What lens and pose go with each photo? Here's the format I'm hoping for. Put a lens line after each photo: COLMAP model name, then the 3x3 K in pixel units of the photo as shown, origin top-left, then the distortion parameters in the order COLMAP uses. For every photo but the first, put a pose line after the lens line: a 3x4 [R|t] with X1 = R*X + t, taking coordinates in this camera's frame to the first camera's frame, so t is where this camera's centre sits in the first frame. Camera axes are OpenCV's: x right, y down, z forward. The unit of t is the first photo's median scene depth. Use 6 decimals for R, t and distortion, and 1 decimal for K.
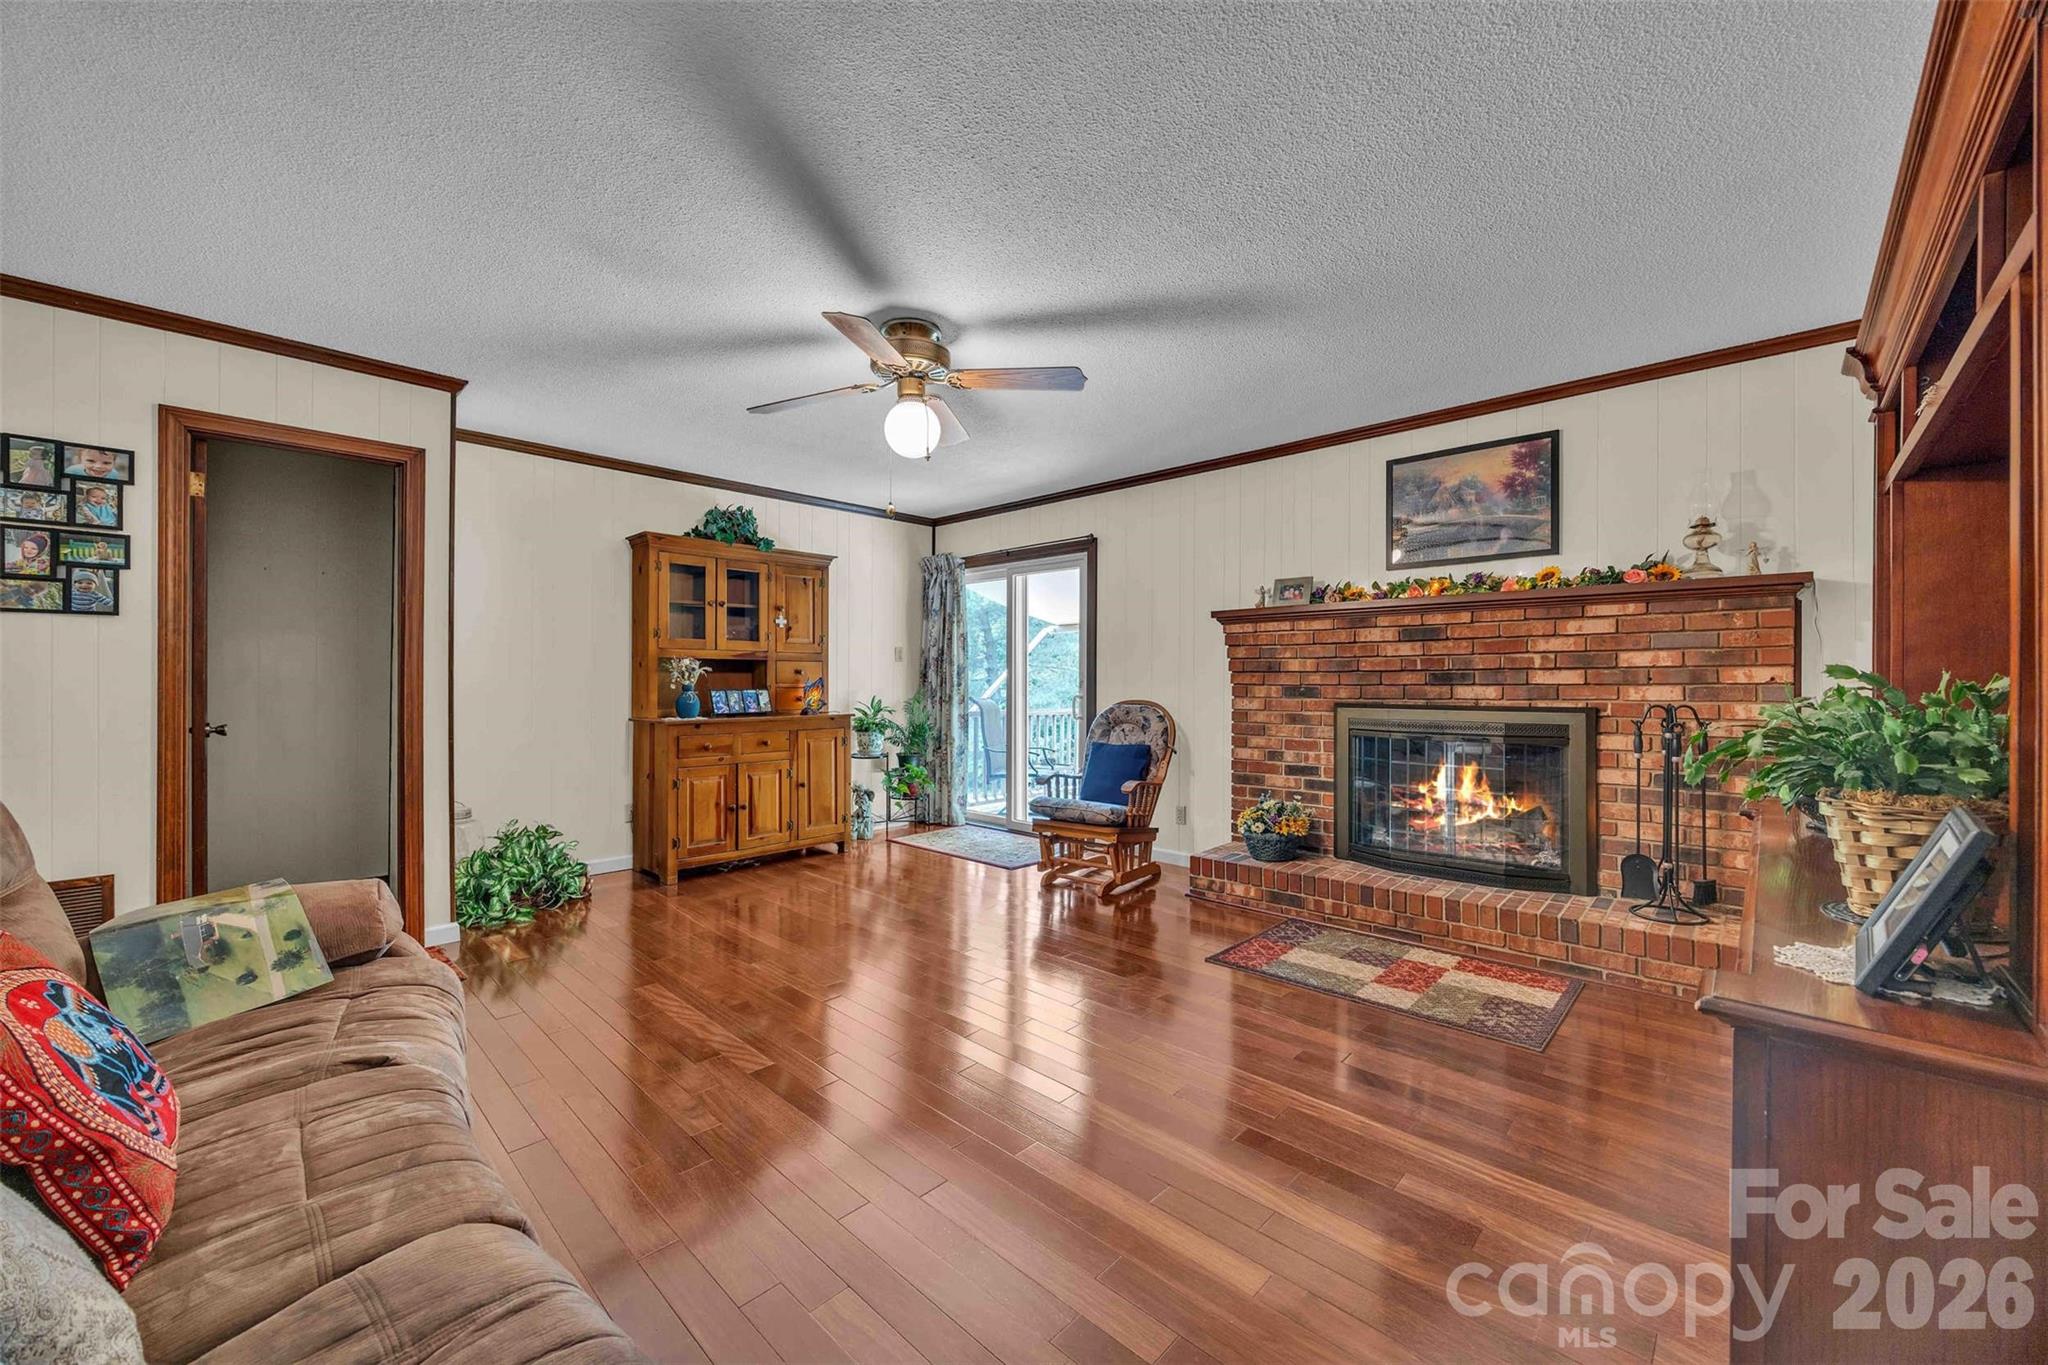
lens RADIAL K [[790.5, 0, 1032.0], [0, 790.5, 672.8], [0, 0, 1]] dist [-0.000205, -0.000439]
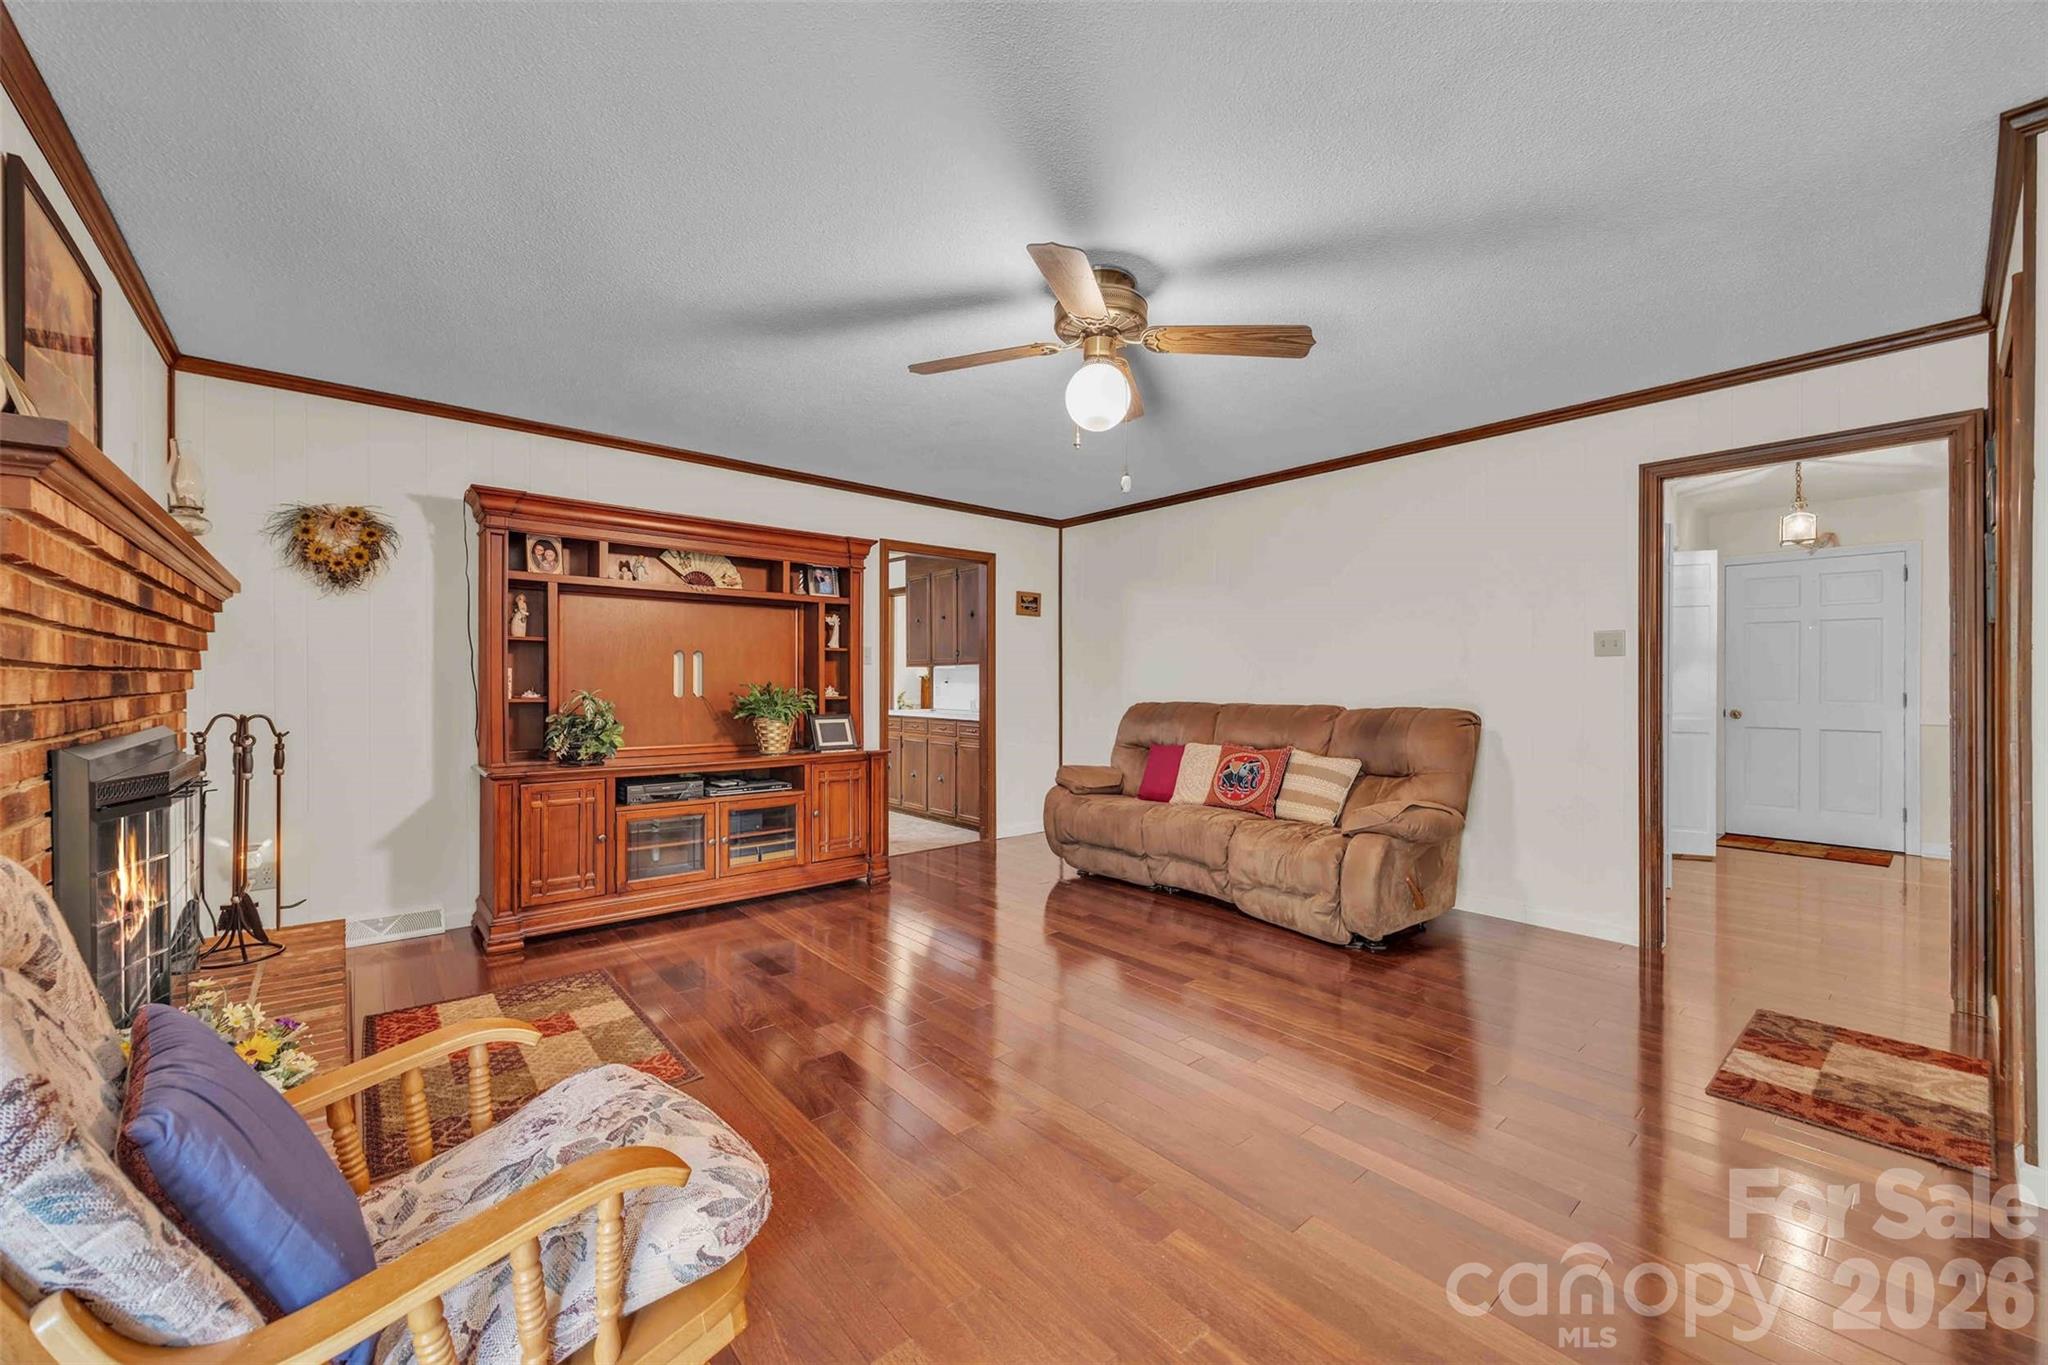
lens RADIAL K [[791.4, 0, 1024.8], [0, 791.4, 690.3], [0, 0, 1]] dist [-0.000575, -0.000244]
pose [[-0.994412, -0.000270, 0.105573, -0.134211], [-0.000268, 1.000000, 0.000035, 0.011386], [-0.105573, 0.000006, -0.994412, 1.558959]]
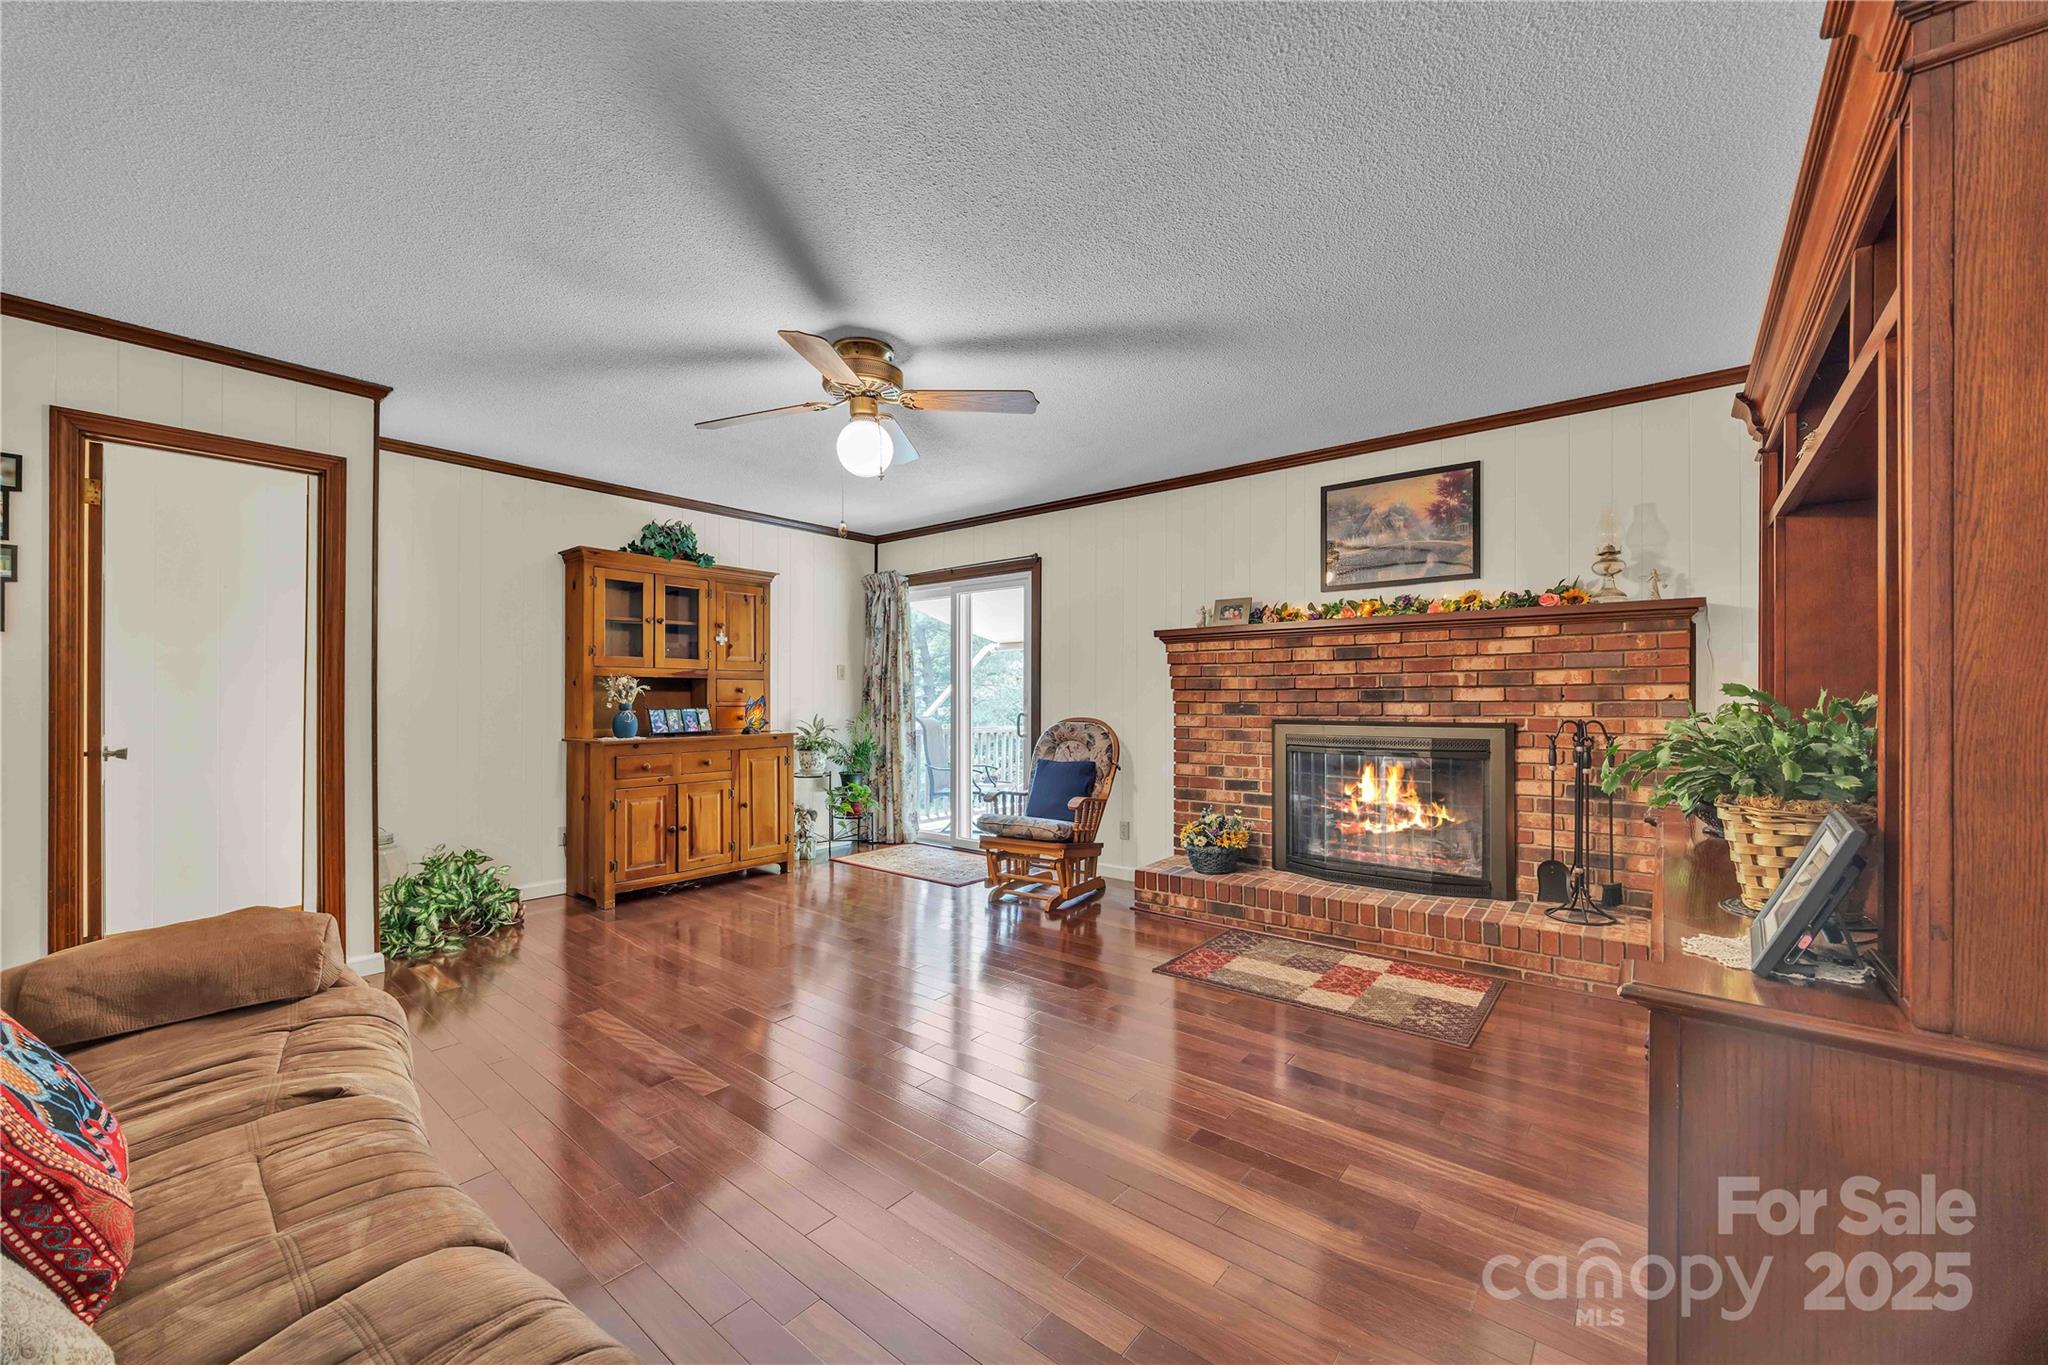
lens RADIAL K [[791.4, 0, 1024.8], [0, 791.4, 690.3], [0, 0, 1]] dist [-0.000575, -0.000244]
pose [[0.997403, -0.001413, 0.072012, -0.018237], [0.001430, 0.999999, -0.000181, -0.000684], [-0.072012, 0.000283, 0.997404, -0.012426]]
